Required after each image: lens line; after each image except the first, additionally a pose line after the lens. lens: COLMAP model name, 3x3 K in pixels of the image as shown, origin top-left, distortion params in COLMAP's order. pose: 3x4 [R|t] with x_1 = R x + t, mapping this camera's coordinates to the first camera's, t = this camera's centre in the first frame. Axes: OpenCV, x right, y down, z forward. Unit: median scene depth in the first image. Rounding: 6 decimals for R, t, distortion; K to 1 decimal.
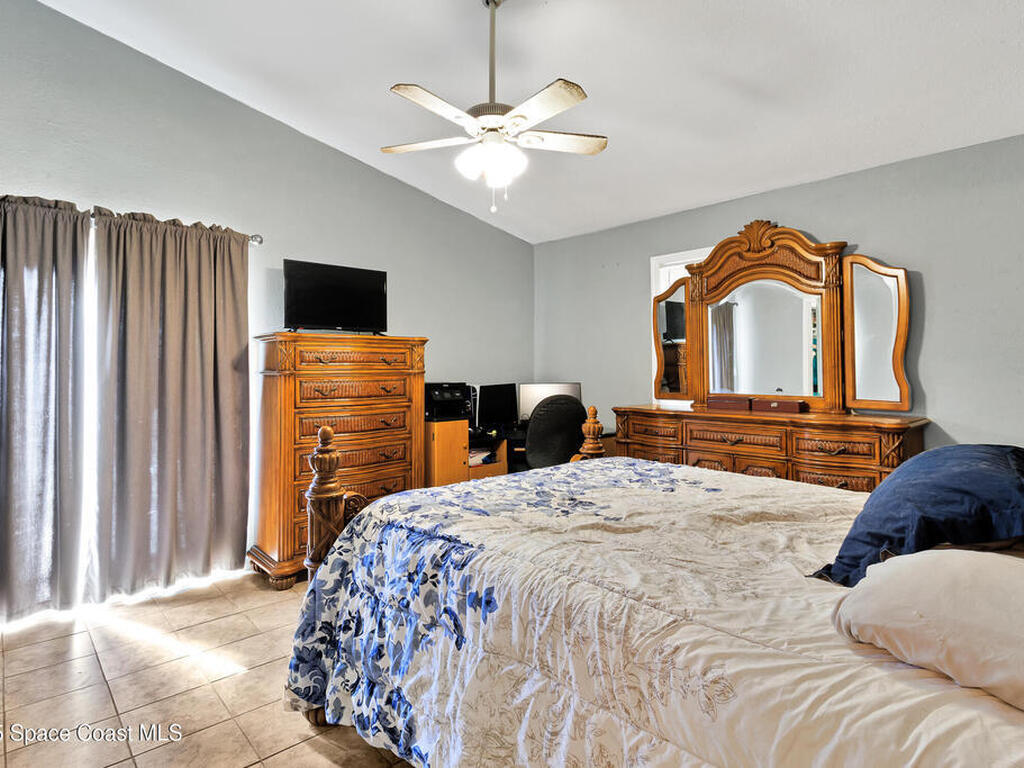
lens RADIAL K [[539.5, 0, 513.2], [0, 539.5, 359.8], [0, 0, 1]] dist [-0.067554, 0.000091]
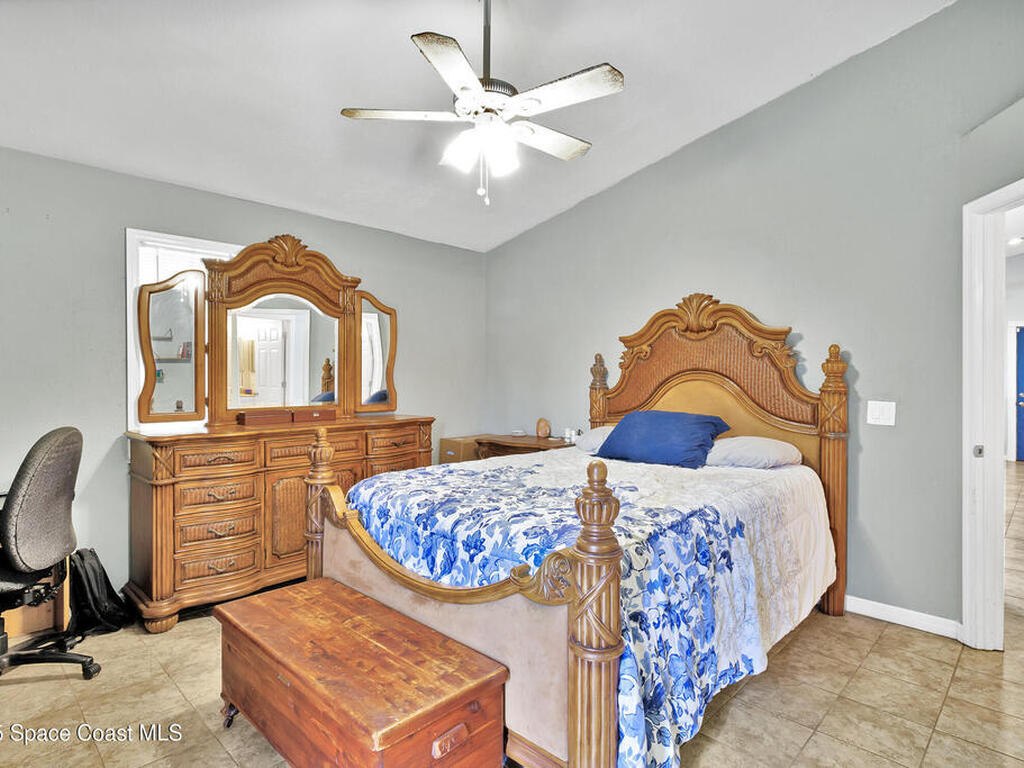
lens RADIAL K [[537.5, 0, 512.4], [0, 537.5, 379.5], [0, 0, 1]] dist [0.002687, 0.000773]
pose [[-0.031978, -0.008479, 0.999453, -0.700412], [-0.018483, 0.999798, 0.007890, -0.003069], [-0.999318, -0.018221, -0.032128, 0.722270]]
